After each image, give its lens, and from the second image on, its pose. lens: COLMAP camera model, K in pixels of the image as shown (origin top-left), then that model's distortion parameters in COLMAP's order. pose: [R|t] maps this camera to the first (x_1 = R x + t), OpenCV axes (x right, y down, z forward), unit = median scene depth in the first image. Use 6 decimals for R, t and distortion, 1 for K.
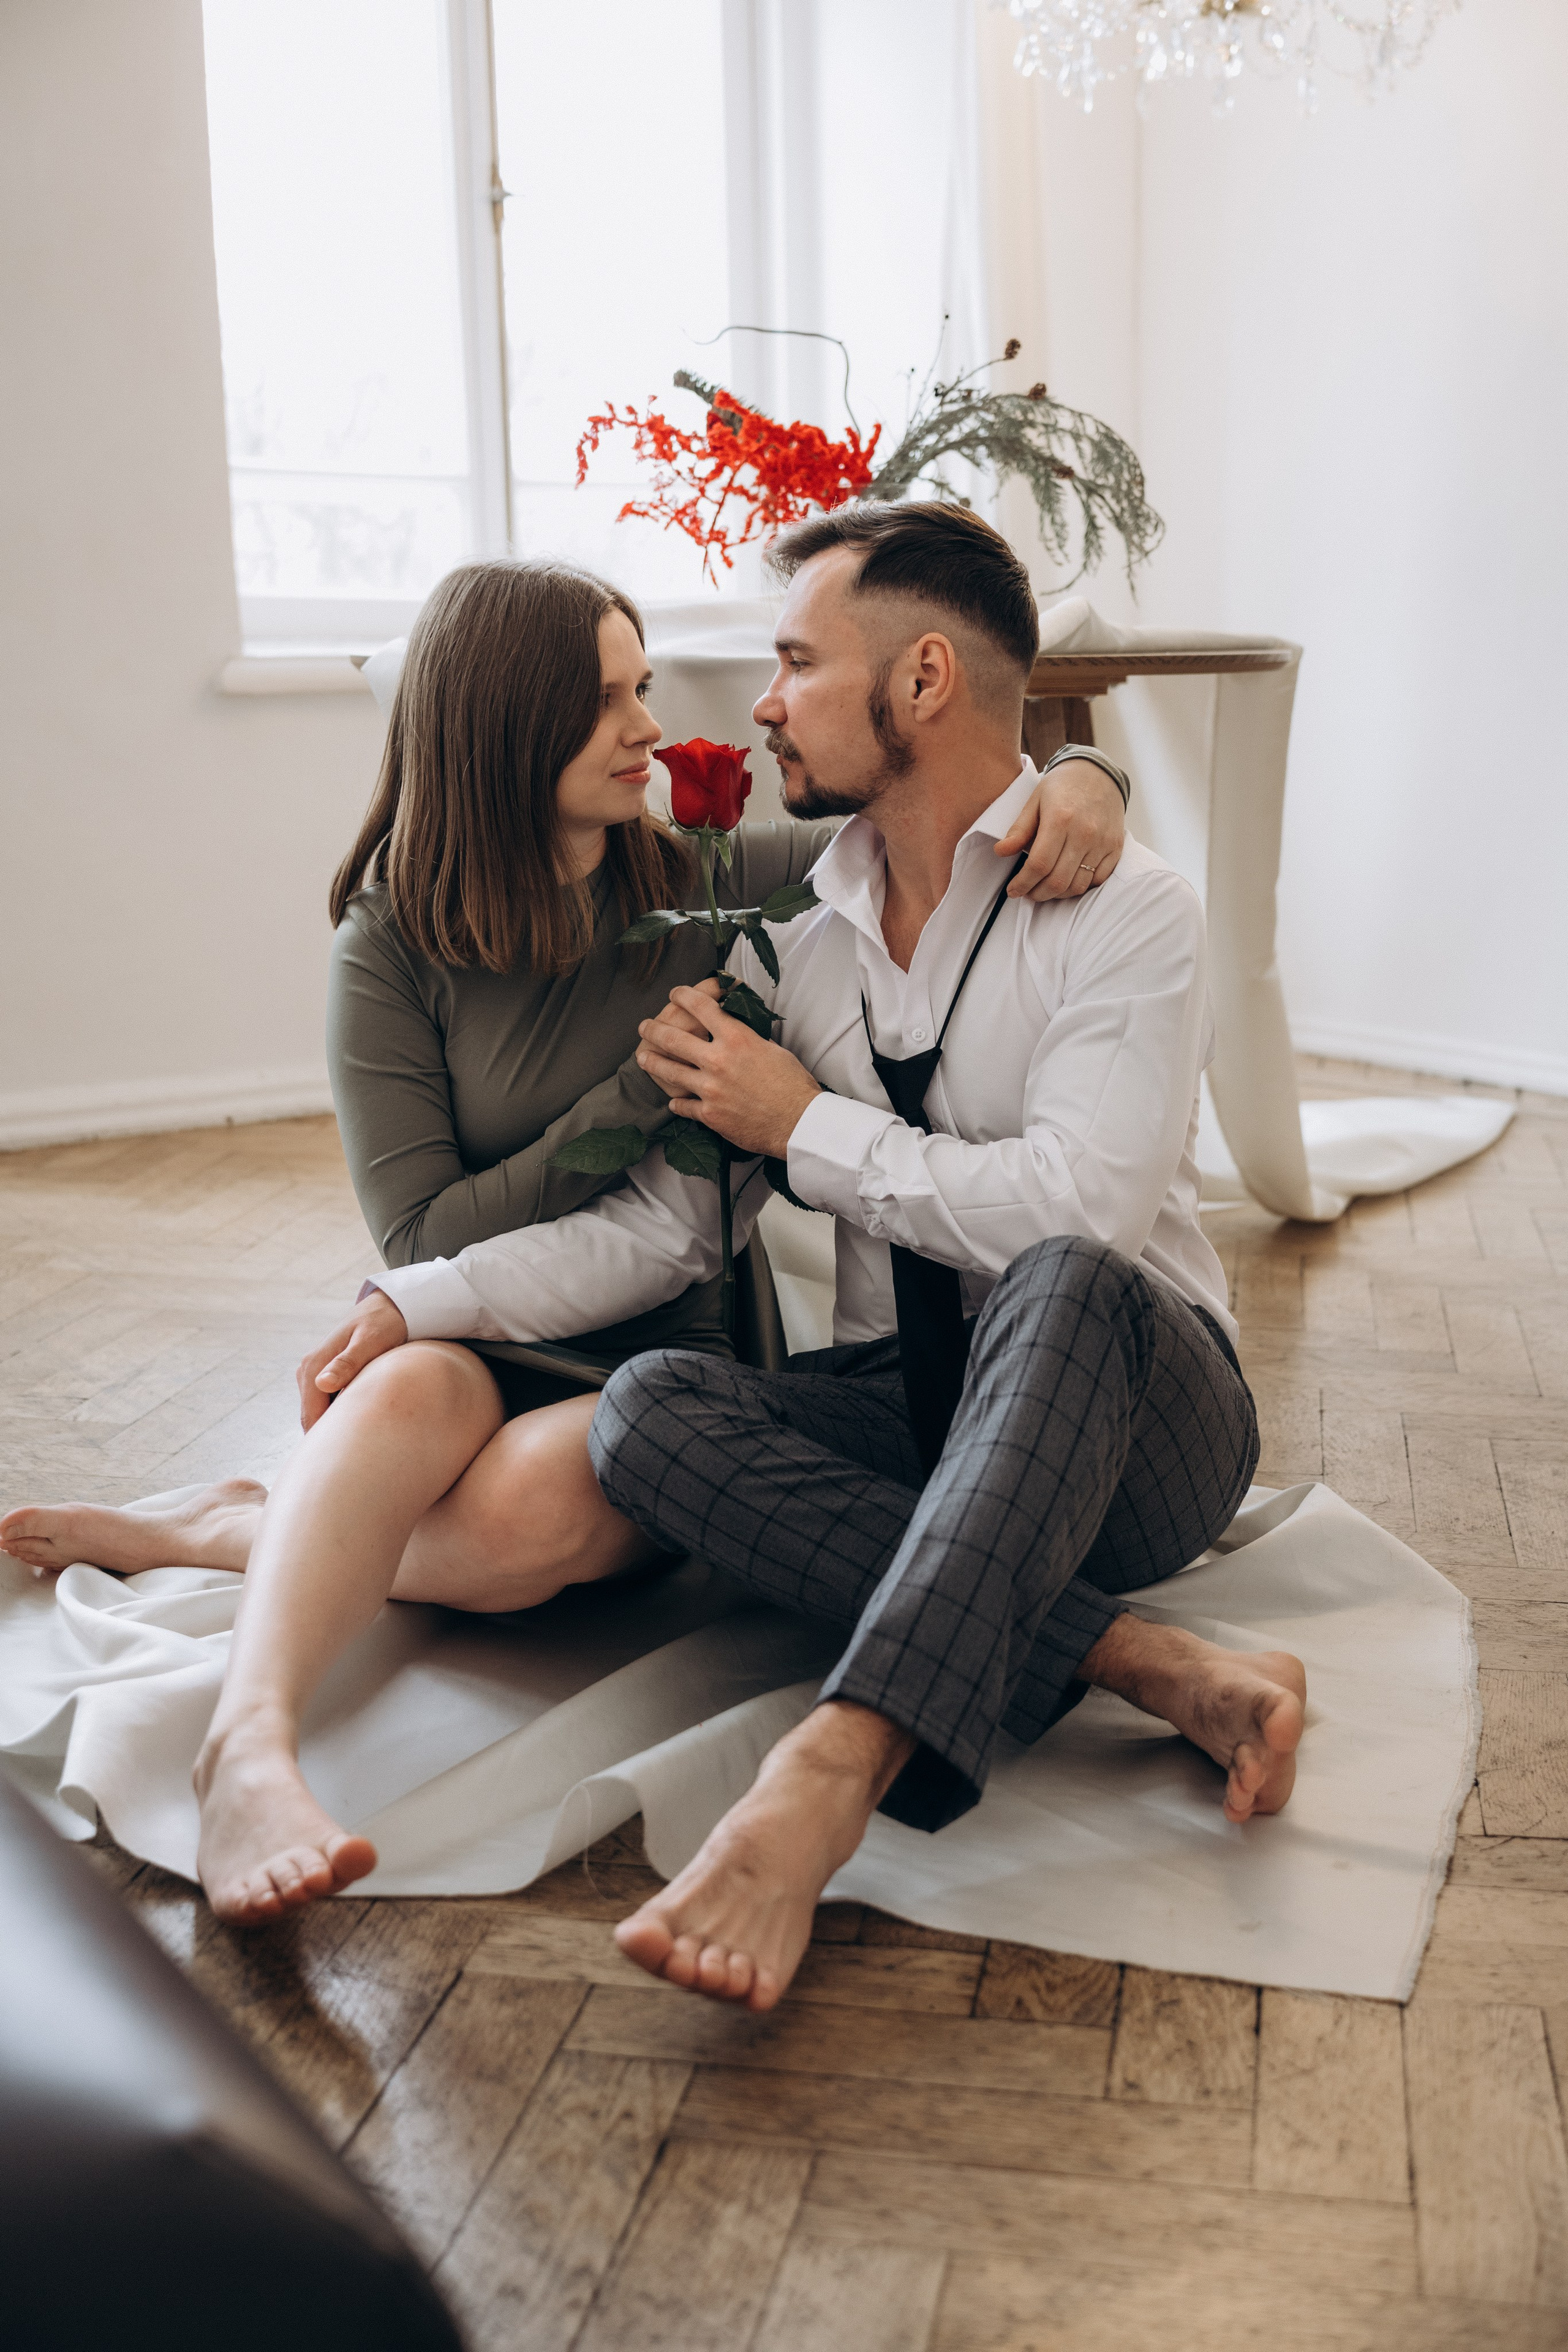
lens RADIAL K [[2754.5, 0, 777.3], [0, 2754.5, 1160.7], [0, 0, 1]] dist [0.008553, 0.000000]
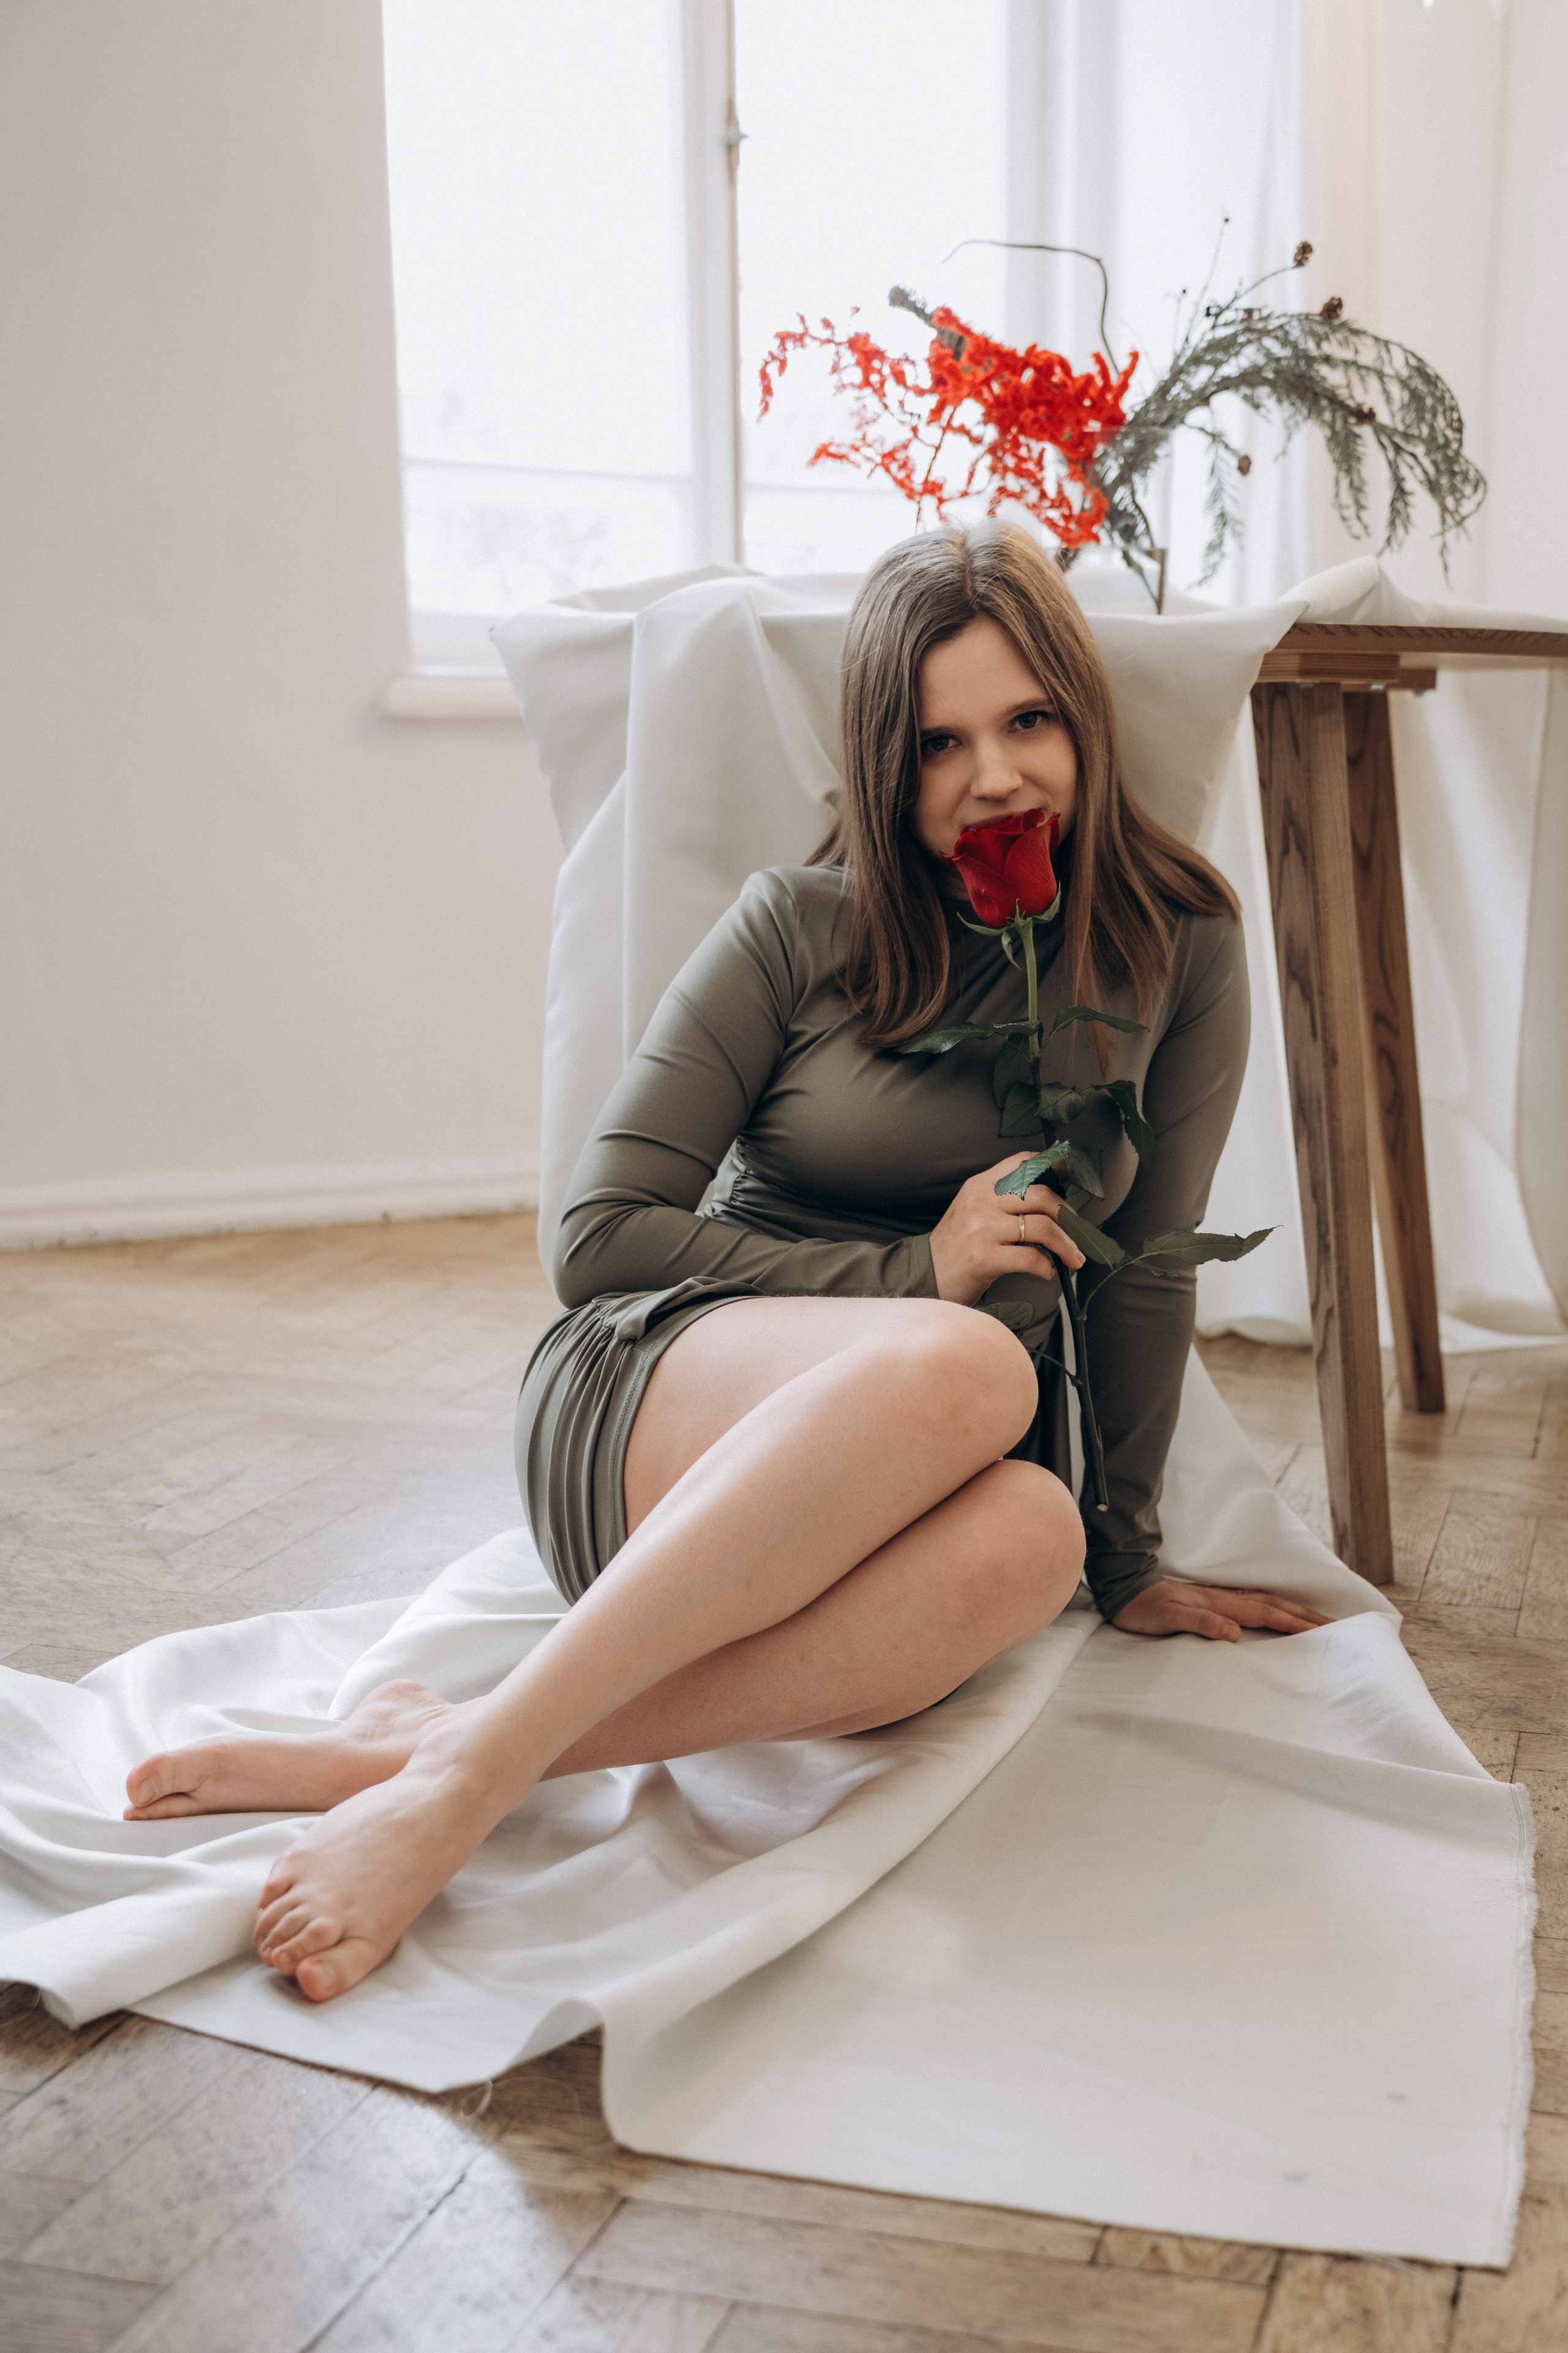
lens RADIAL K [[3029.5, 0, 842.6], [0, 3029.5, 1517.4], [0, 0, 1]] dist [0.008151, 0.000000]
pose [[0.996250, 0.035719, -0.078805, 0.033724], [-0.030989, 0.997690, 0.060445, 0.026043], [0.080782, -0.057776, 0.995056, 0.078999]]
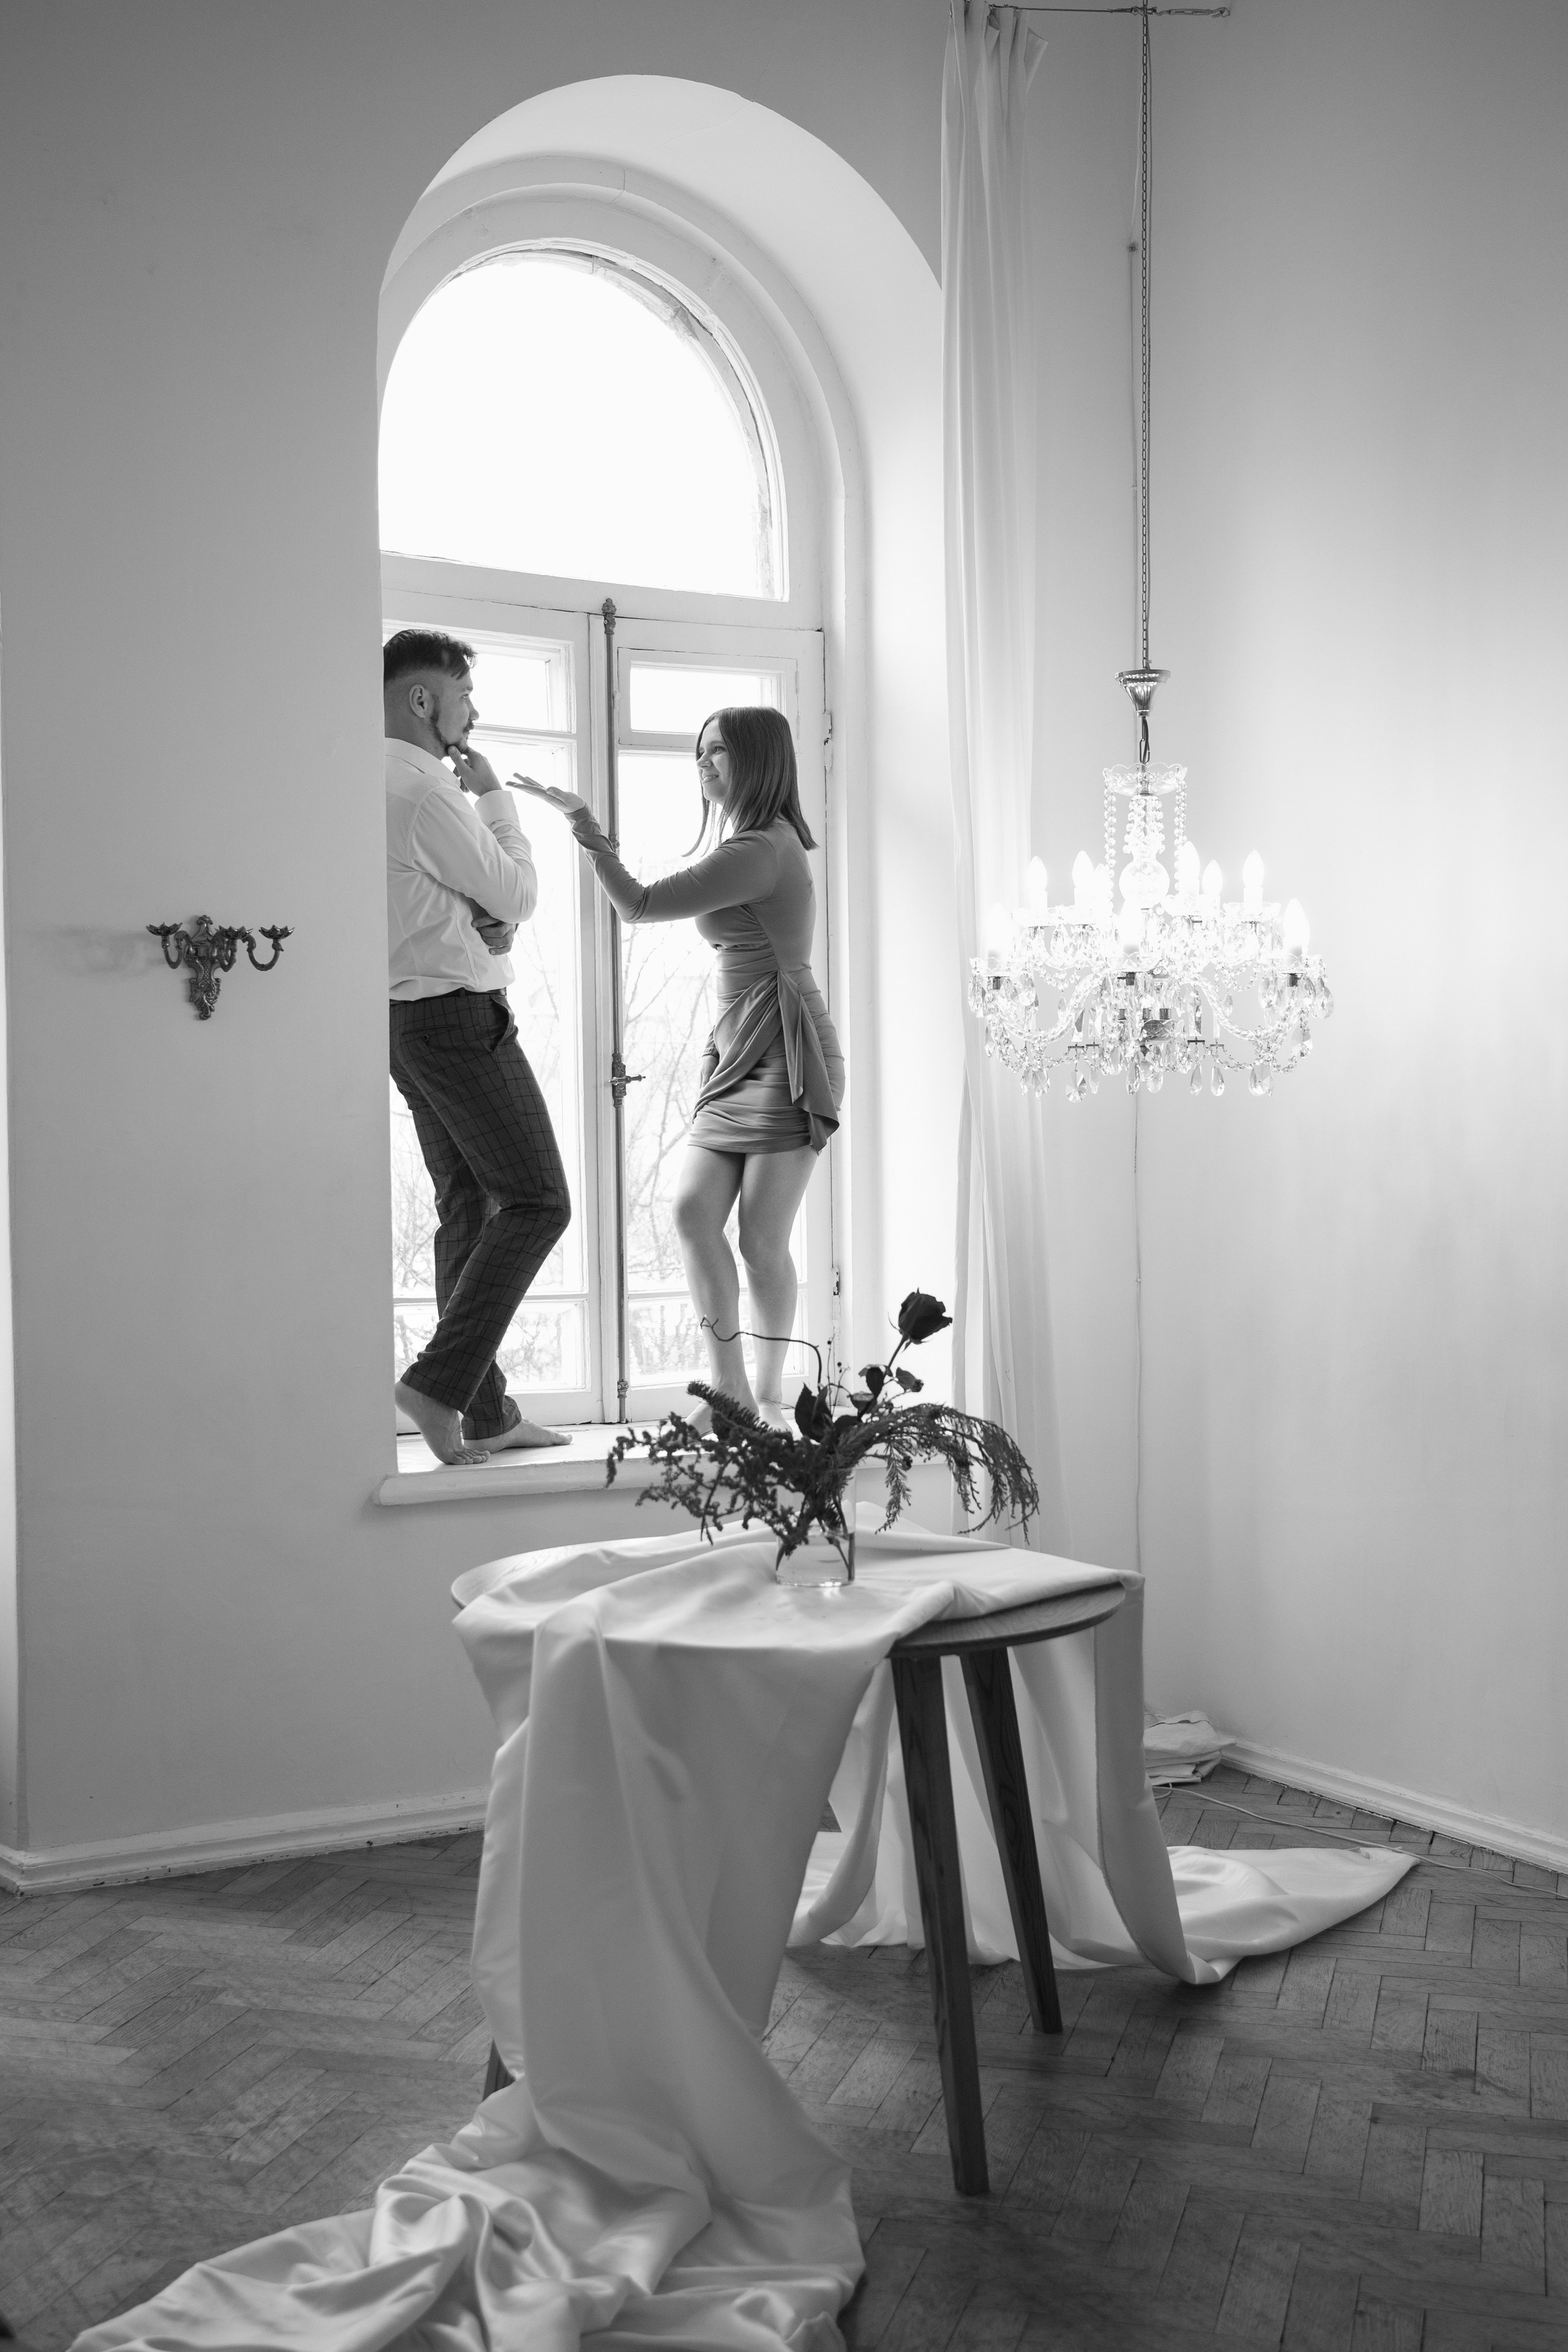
lens RADIAL K [[2929.2, 0, 790.7], [0, 2929.2, 1178.4], [0, 0, 1]] dist [0.057009, 0.000000]
pose [[0.996879, 0.008199, -0.078516, 0.134796], [-0.019694, 0.988975, -0.146770, -0.174315], [0.076447, 0.147858, 0.986050, -0.497791]]
